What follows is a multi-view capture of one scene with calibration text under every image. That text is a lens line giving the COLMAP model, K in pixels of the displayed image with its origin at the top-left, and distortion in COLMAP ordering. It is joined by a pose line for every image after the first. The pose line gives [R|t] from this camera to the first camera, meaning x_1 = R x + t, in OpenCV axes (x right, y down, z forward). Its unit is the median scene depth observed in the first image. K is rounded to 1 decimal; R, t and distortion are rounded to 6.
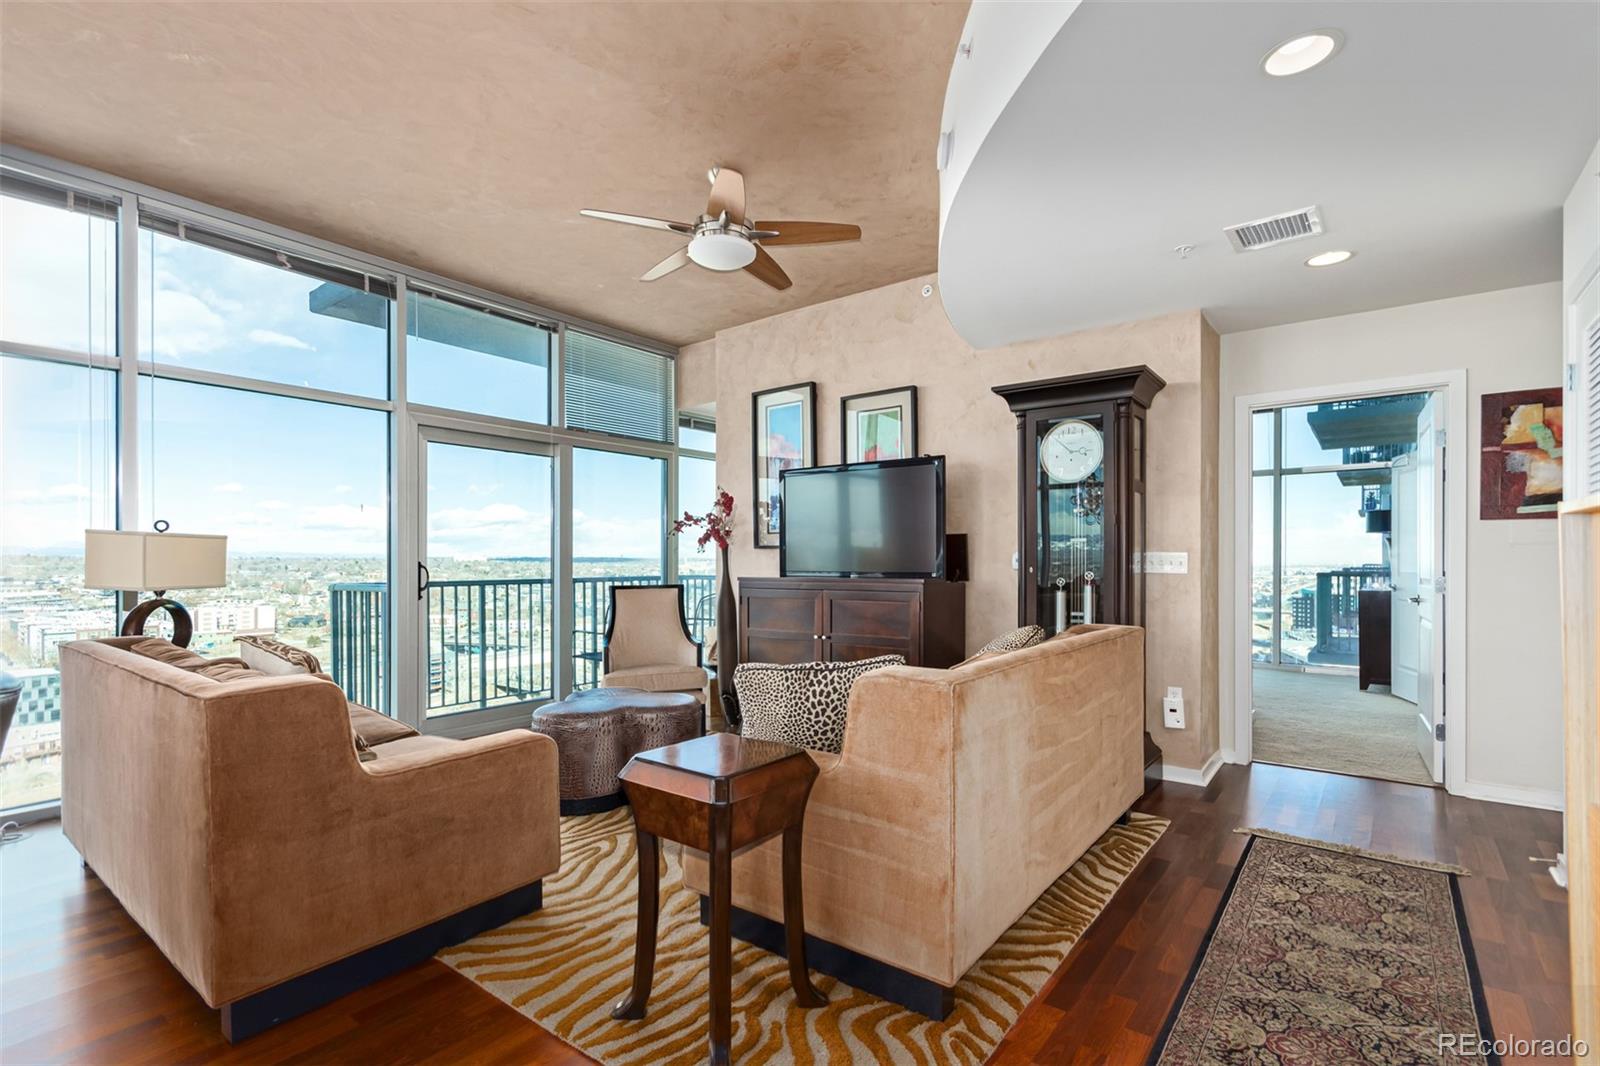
lens RADIAL K [[753.8, 0, 795.8], [0, 753.8, 557.8], [0, 0, 1]] dist [0.005467, -0.001355]
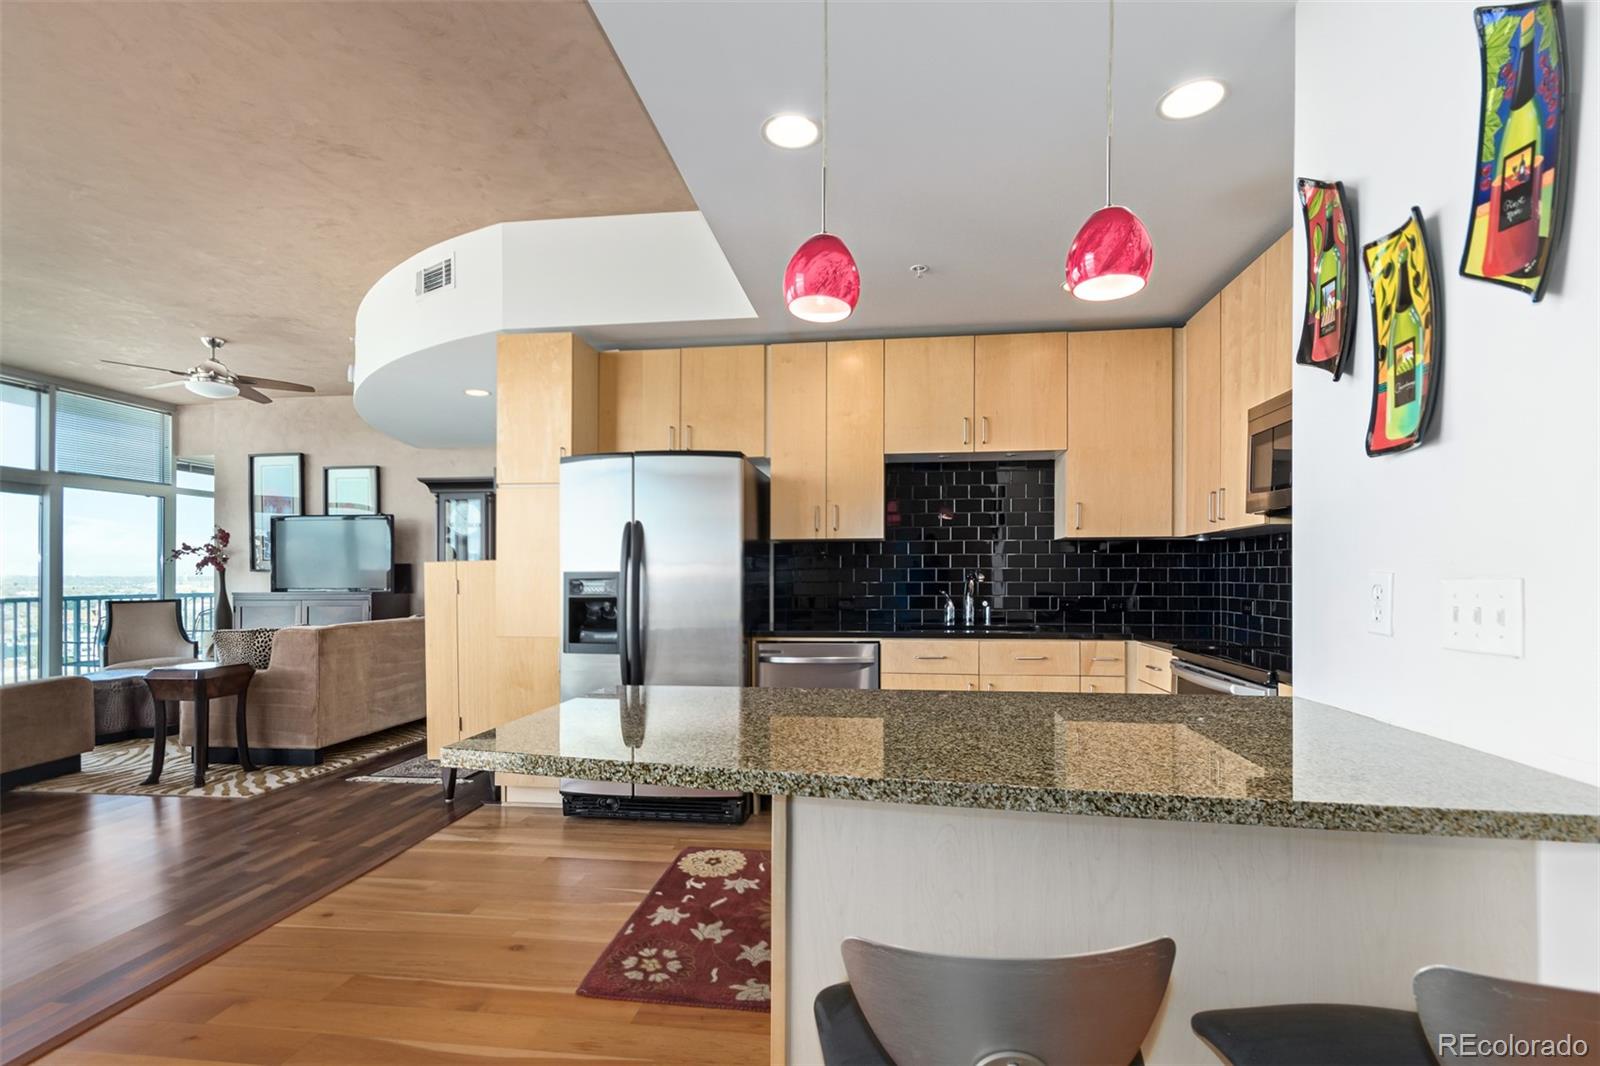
lens RADIAL K [[753.8, 0, 799.5], [0, 753.8, 573.6], [0, 0, 1]] dist [0.005467, -0.001355]
pose [[0.859937, -0.000128, 0.510401, 0.122731], [0.002501, 0.999989, -0.003962, -0.002347], [-0.510395, 0.004683, 0.859927, -0.803024]]
